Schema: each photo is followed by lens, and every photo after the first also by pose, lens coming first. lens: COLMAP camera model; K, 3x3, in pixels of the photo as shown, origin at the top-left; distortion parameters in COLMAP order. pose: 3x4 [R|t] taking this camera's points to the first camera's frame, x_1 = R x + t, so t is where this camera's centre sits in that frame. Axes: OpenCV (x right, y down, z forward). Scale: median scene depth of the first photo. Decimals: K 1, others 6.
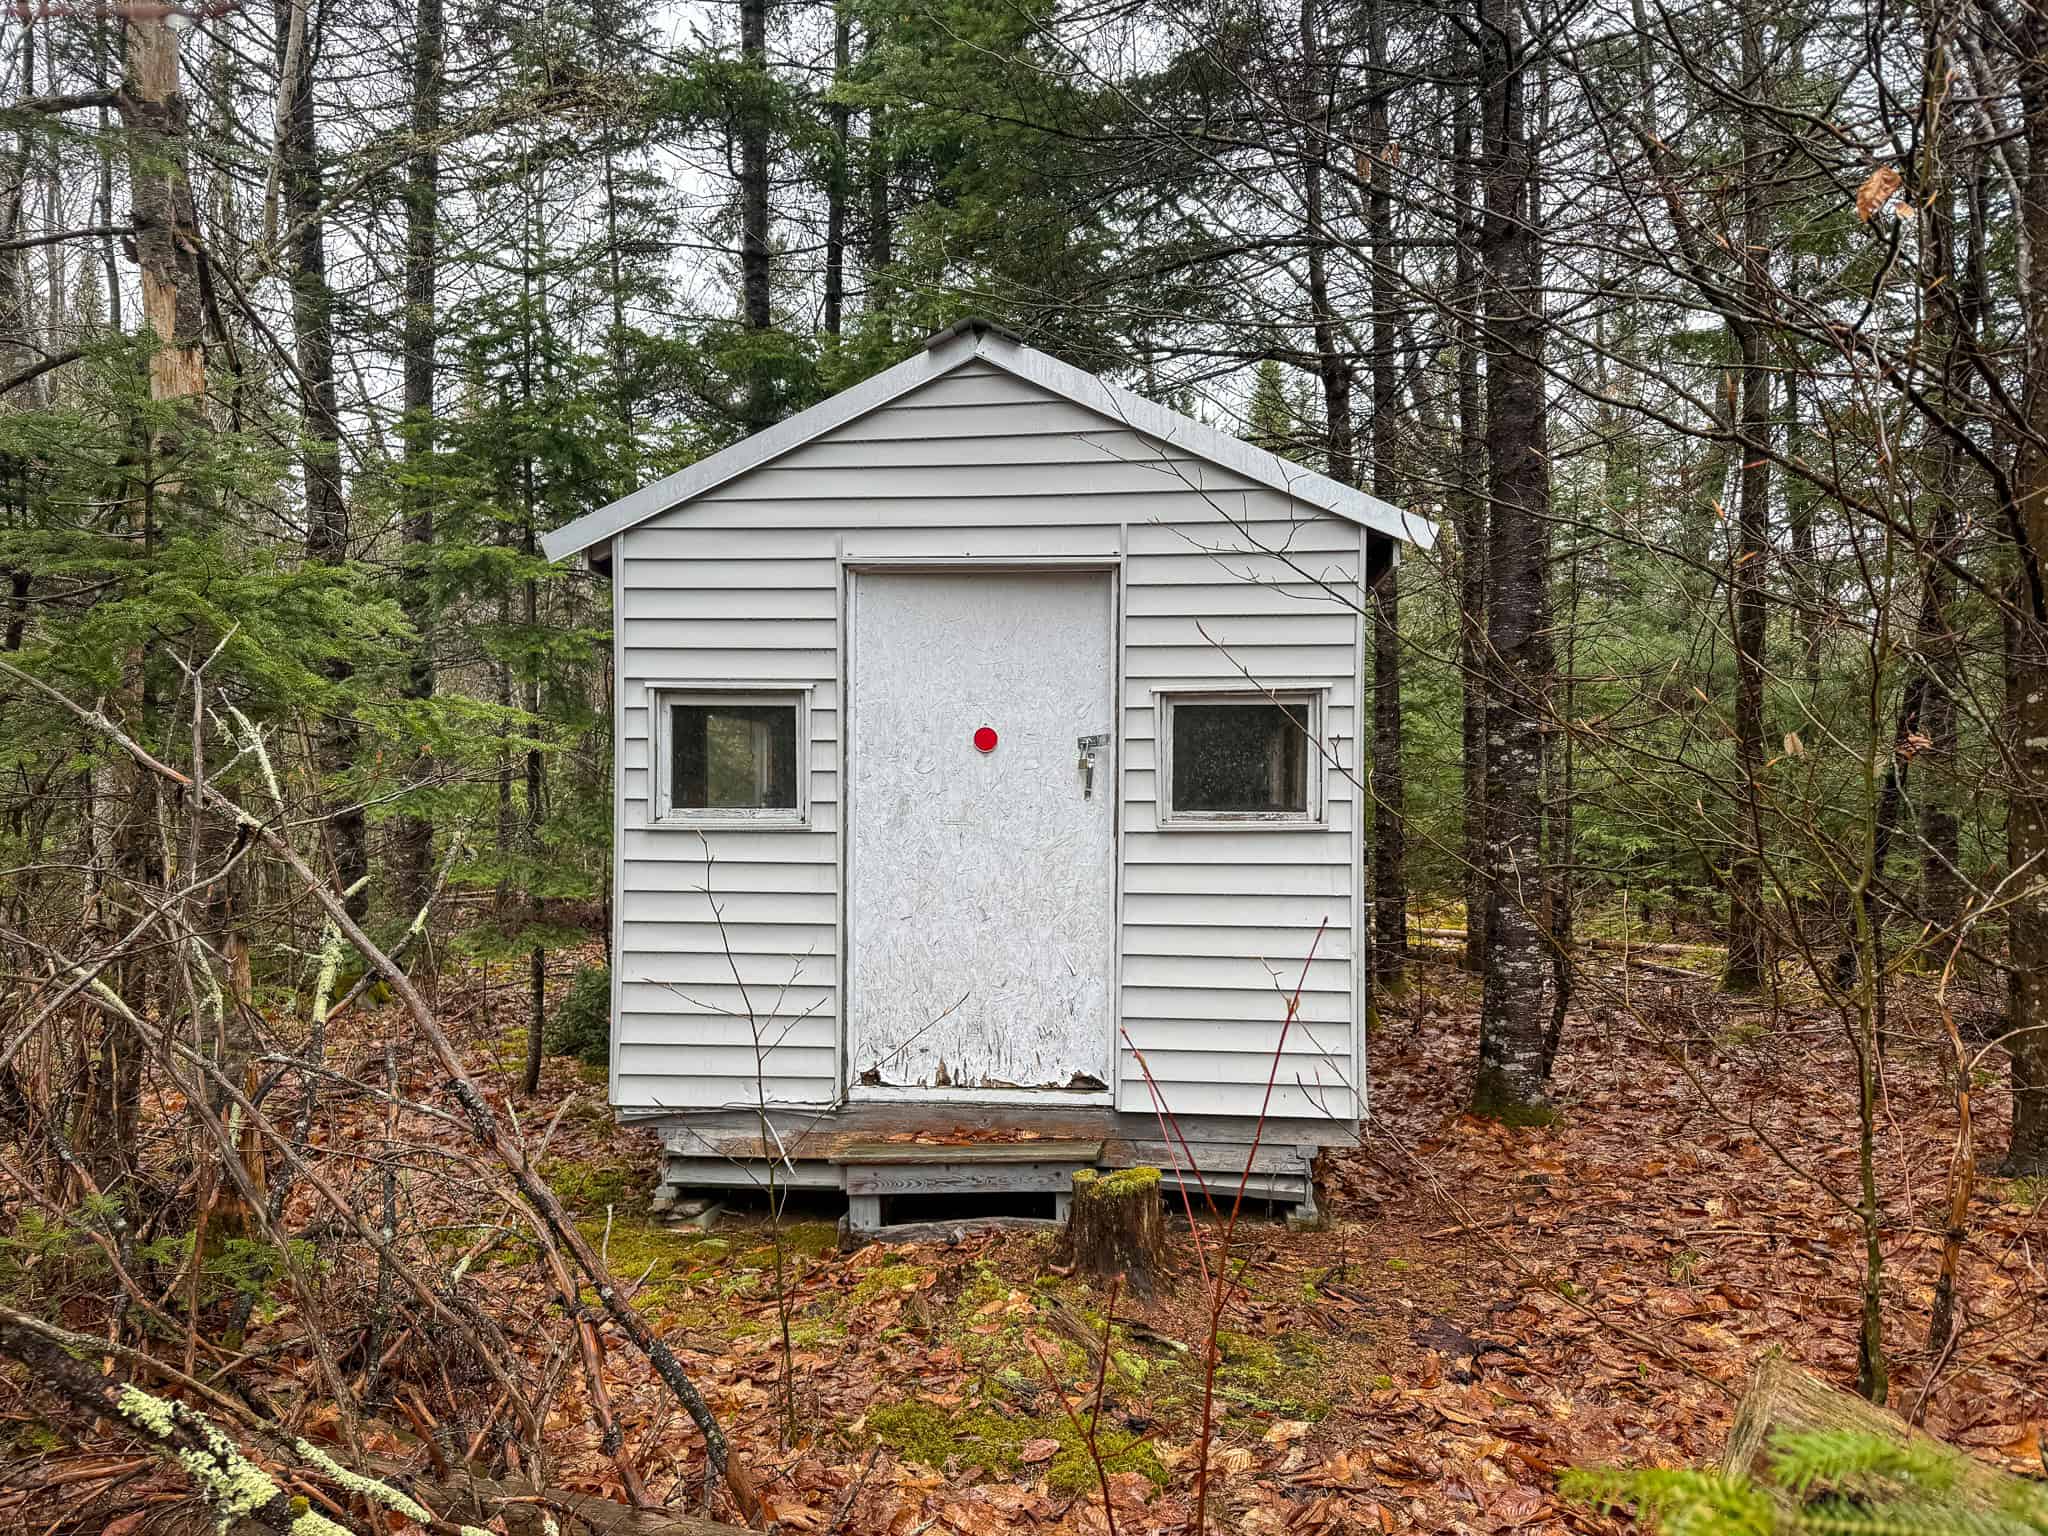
lens RADIAL K [[1503.3, 0, 1024.0], [0, 1503.3, 768.0], [0, 0, 1]] dist [0.105128, -0.158849]
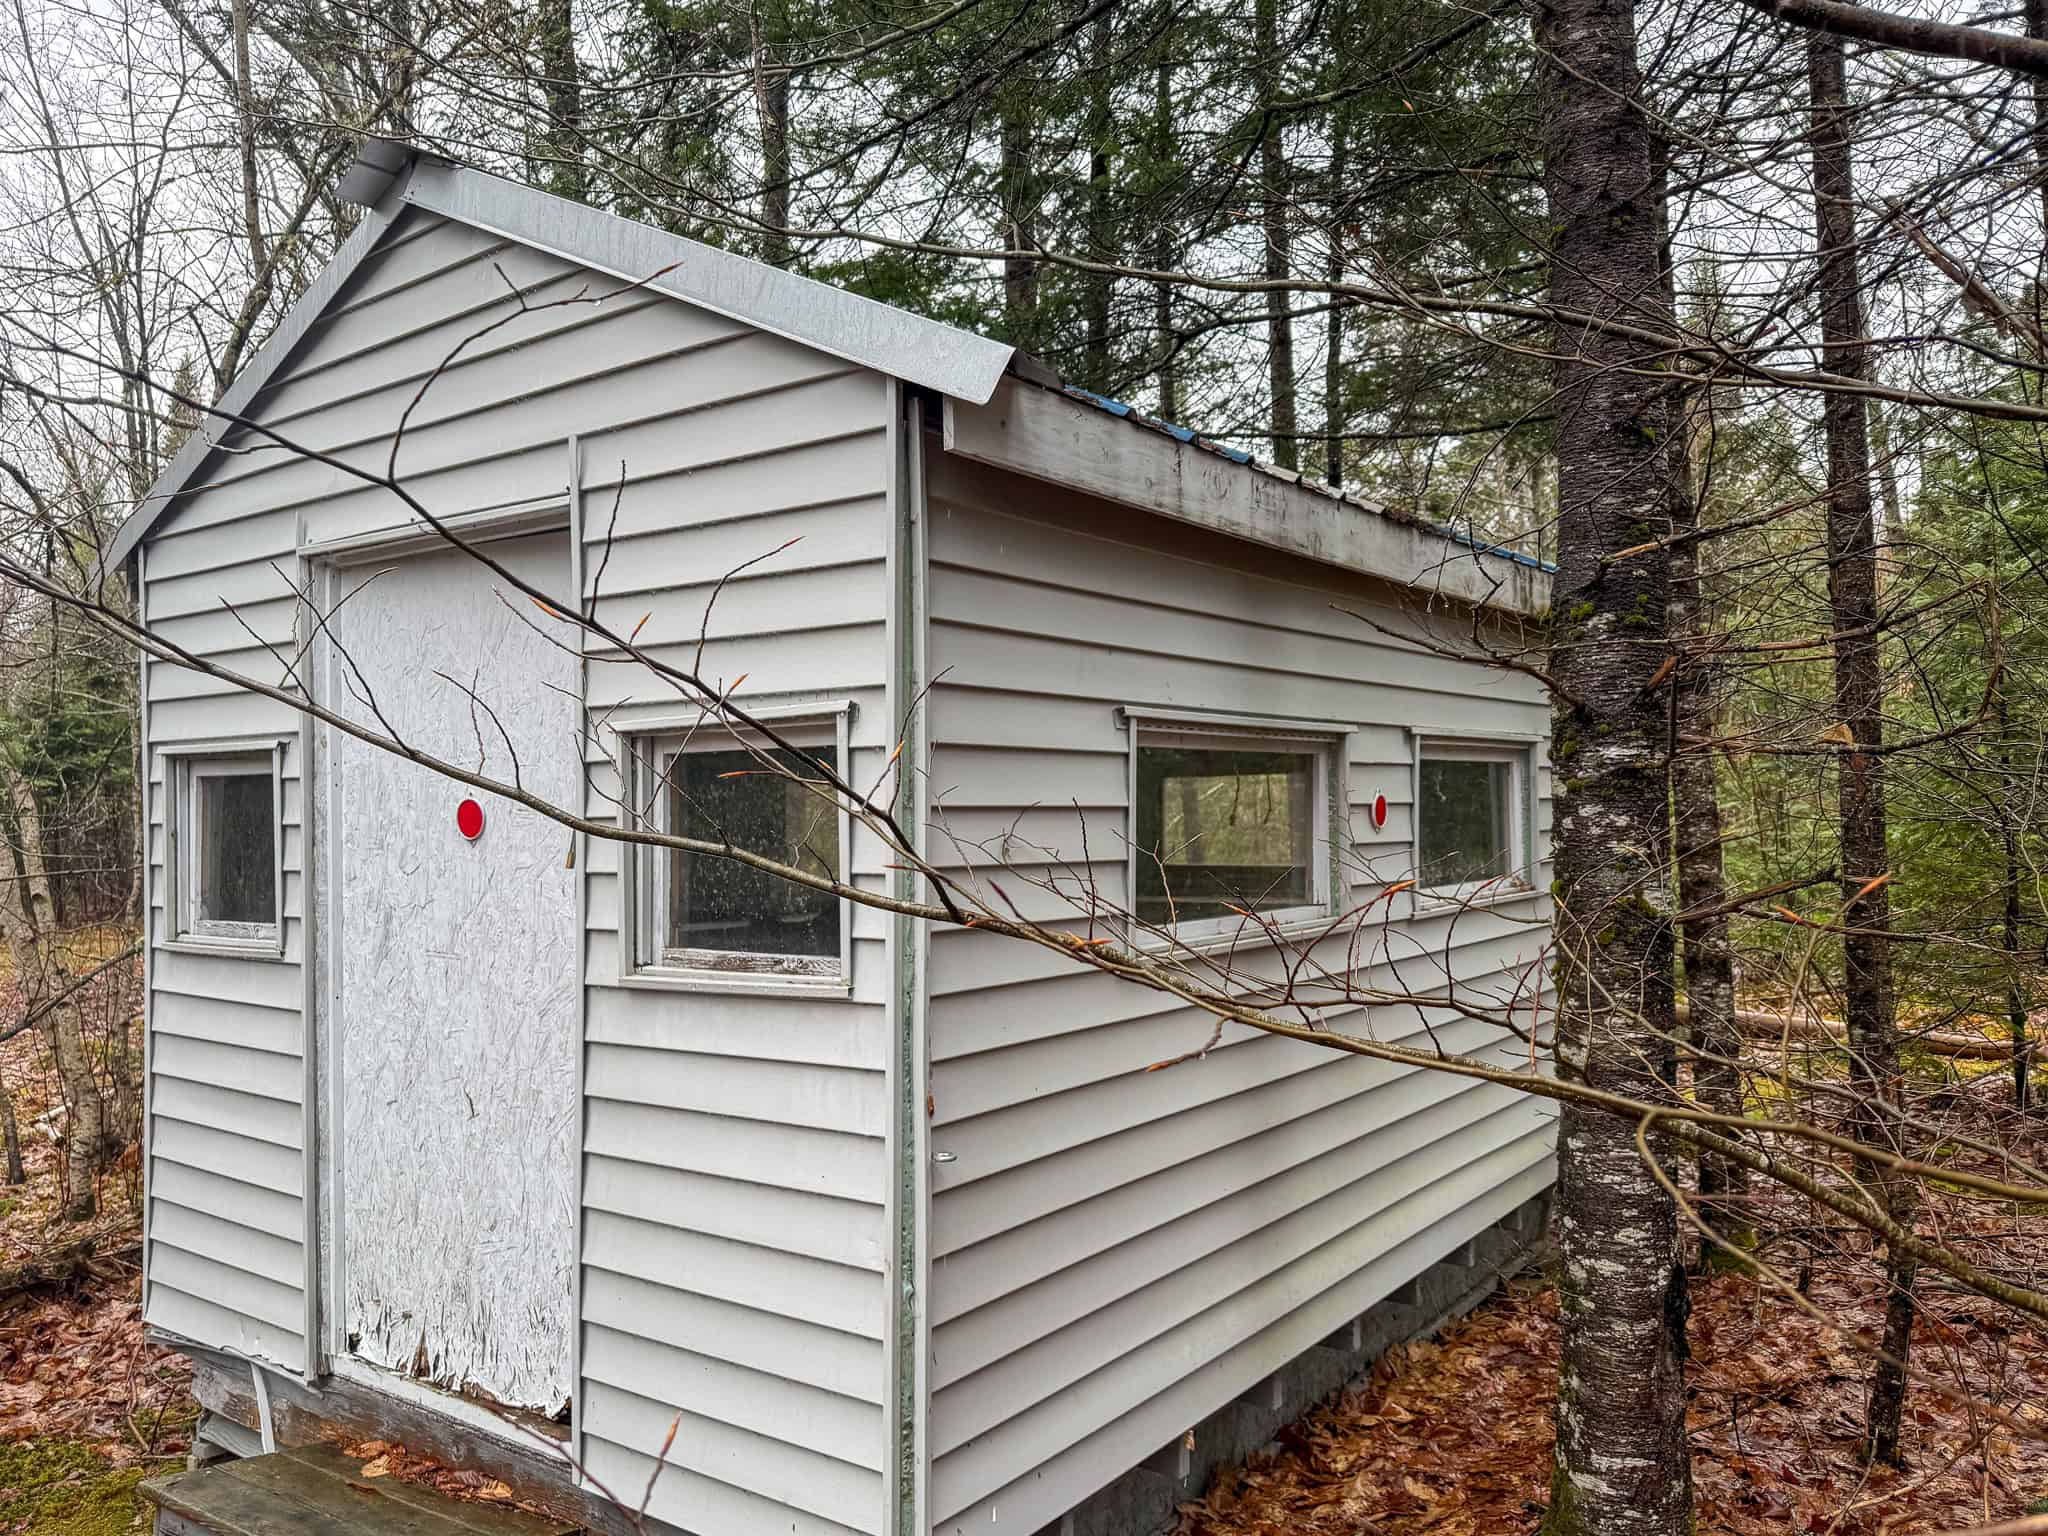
lens RADIAL K [[1503.3, 0, 1024.0], [0, 1503.3, 768.0], [0, 0, 1]] dist [0.105128, -0.158849]
pose [[0.859366, -0.029582, -0.510504, 0.488895], [0.025586, 0.999562, -0.014849, -0.025254], [0.510720, -0.000301, 0.859747, 0.587721]]
